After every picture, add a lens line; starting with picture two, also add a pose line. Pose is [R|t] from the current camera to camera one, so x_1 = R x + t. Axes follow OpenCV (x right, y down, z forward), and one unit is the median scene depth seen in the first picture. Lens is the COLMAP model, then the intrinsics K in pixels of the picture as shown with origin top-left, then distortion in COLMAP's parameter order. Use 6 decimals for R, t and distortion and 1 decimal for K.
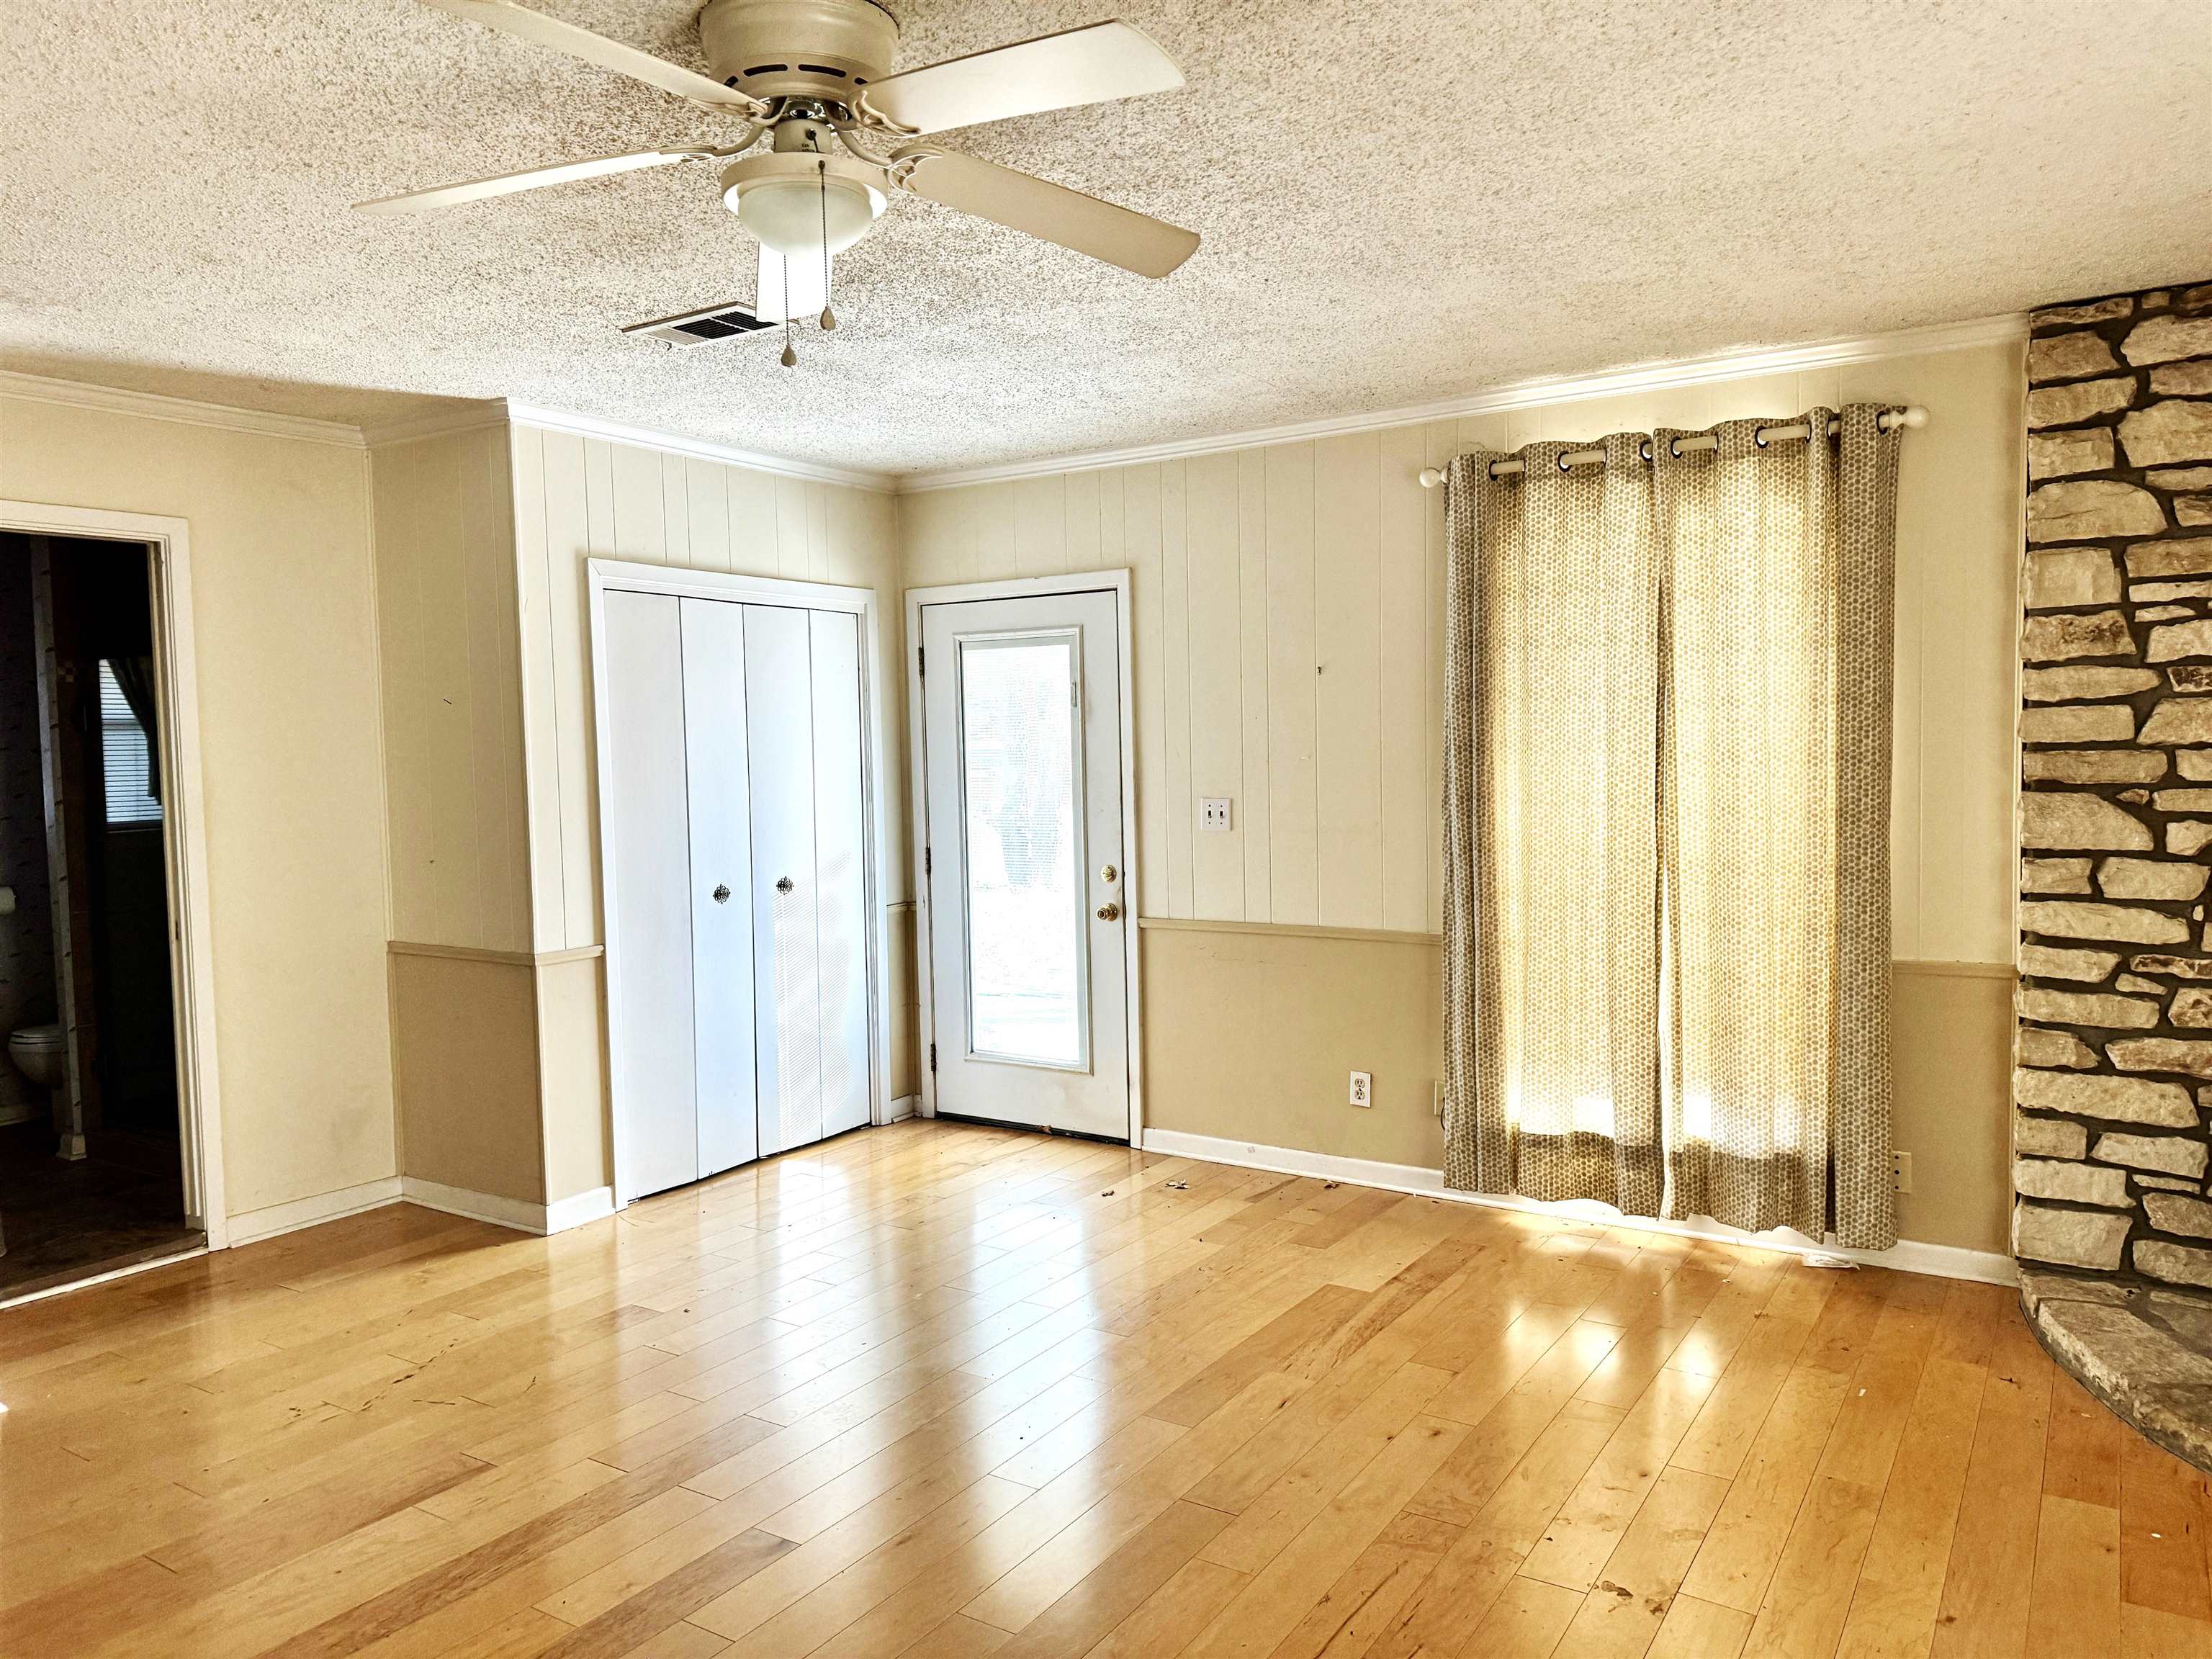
lens RADIAL K [[1548.4, 0, 1104.7], [0, 1548.4, 827.2], [0, 0, 1]] dist [-0.008640, -0.006228]
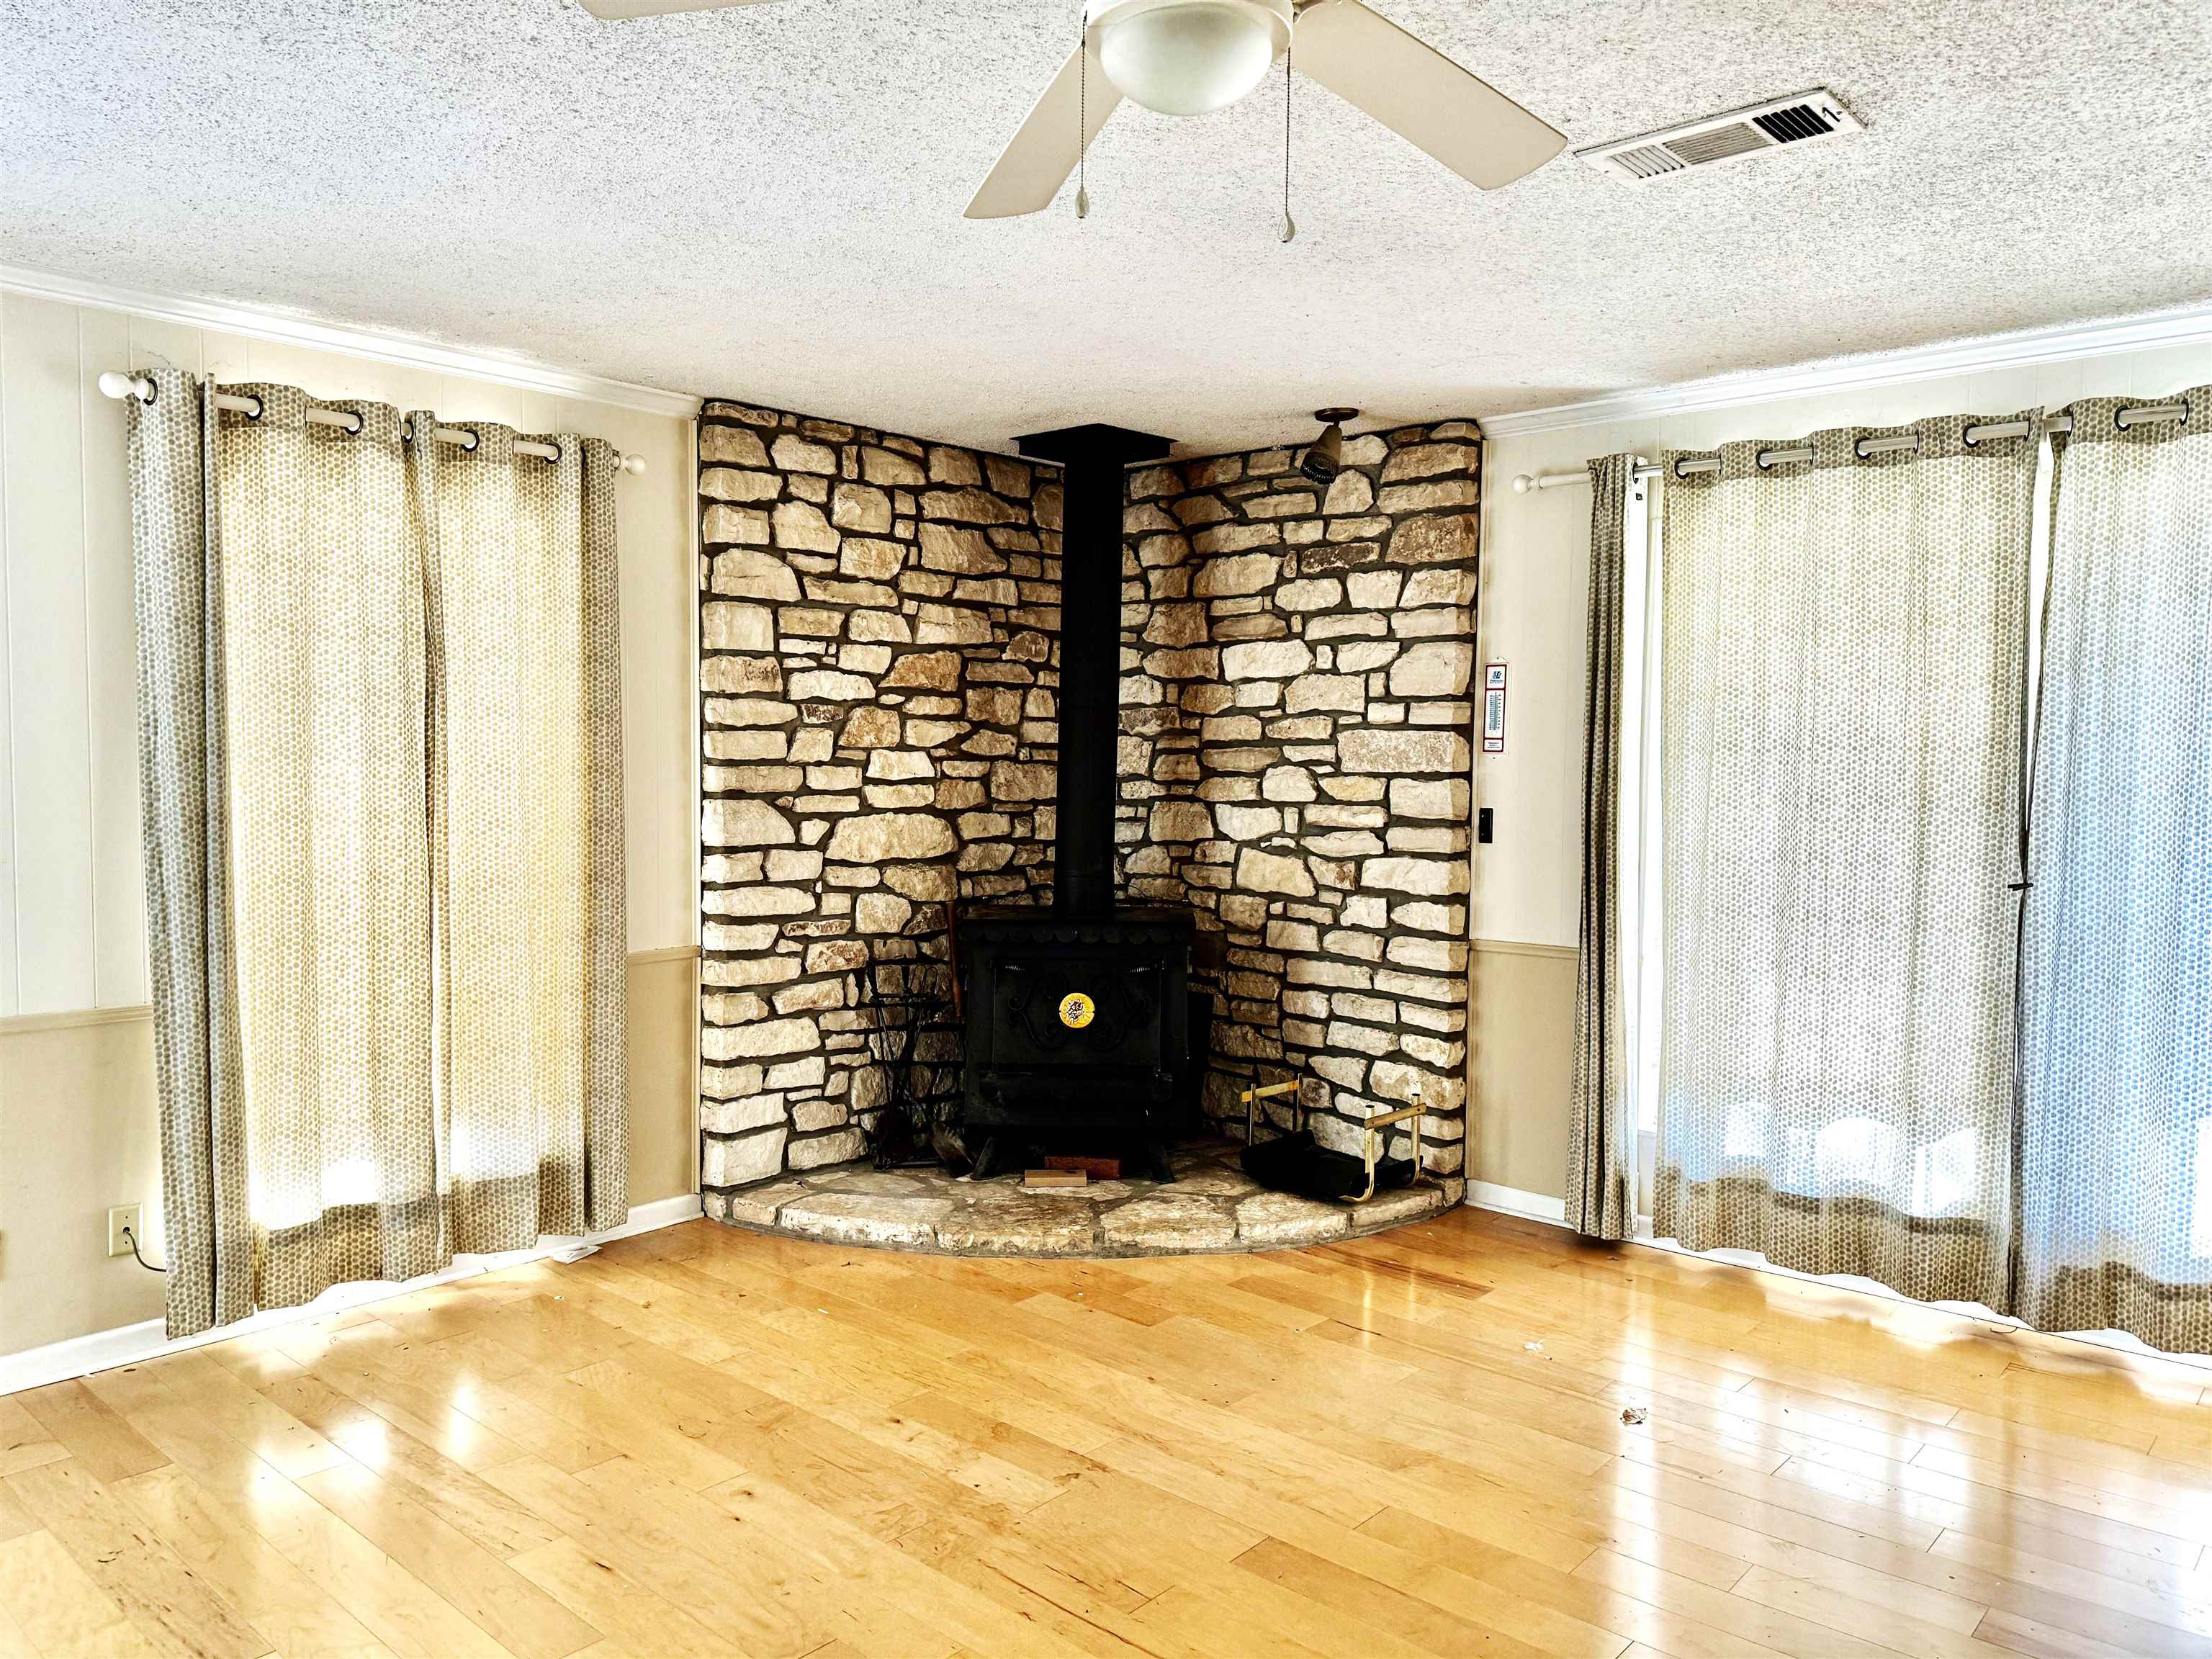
lens RADIAL K [[1533.6, 0, 1106.6], [0, 1533.6, 820.1], [0, 0, 1]] dist [0.118509, -0.166557]
pose [[0.143561, -0.029551, 0.989200, -0.572306], [0.036959, 0.999017, 0.024480, -0.026020], [-0.988951, 0.033046, 0.144512, 0.539215]]
